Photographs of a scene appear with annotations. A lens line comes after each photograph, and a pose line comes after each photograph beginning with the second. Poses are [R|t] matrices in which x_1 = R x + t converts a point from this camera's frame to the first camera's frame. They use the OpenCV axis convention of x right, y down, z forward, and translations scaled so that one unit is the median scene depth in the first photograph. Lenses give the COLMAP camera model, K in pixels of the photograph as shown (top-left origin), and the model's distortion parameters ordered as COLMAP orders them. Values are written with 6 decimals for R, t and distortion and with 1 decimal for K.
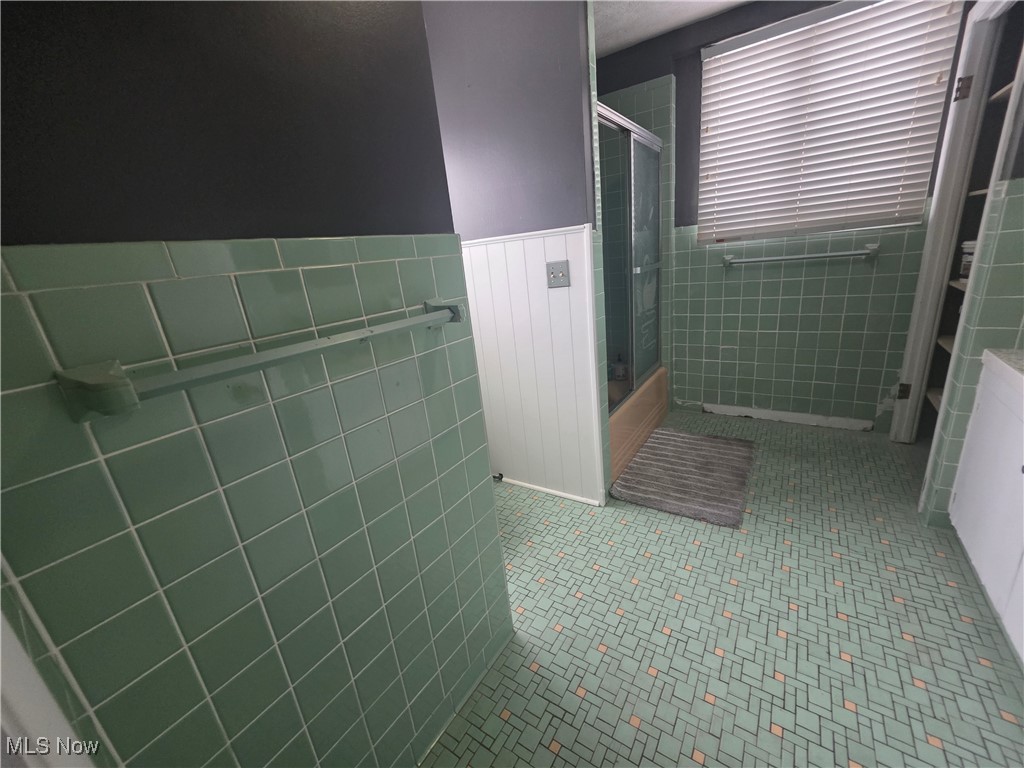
lens RADIAL K [[411.7, 0, 515.1], [0, 411.7, 386.7], [0, 0, 1]] dist [-0.002826, 0.001816]
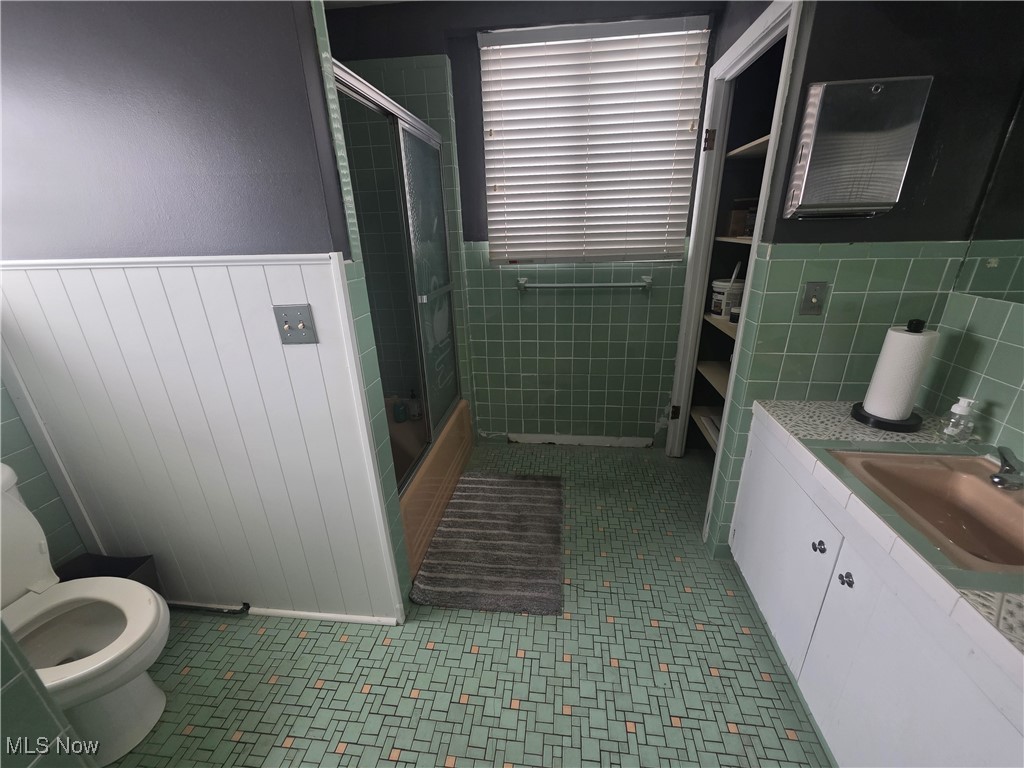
lens RADIAL K [[411.7, 0, 515.5], [0, 411.7, 381.6], [0, 0, 1]] dist [-0.002826, 0.001816]
pose [[0.890490, -0.083886, 0.447203, 0.103796], [0.073630, 0.996471, 0.040303, -0.167971], [-0.449006, -0.002961, 0.893524, 0.253193]]
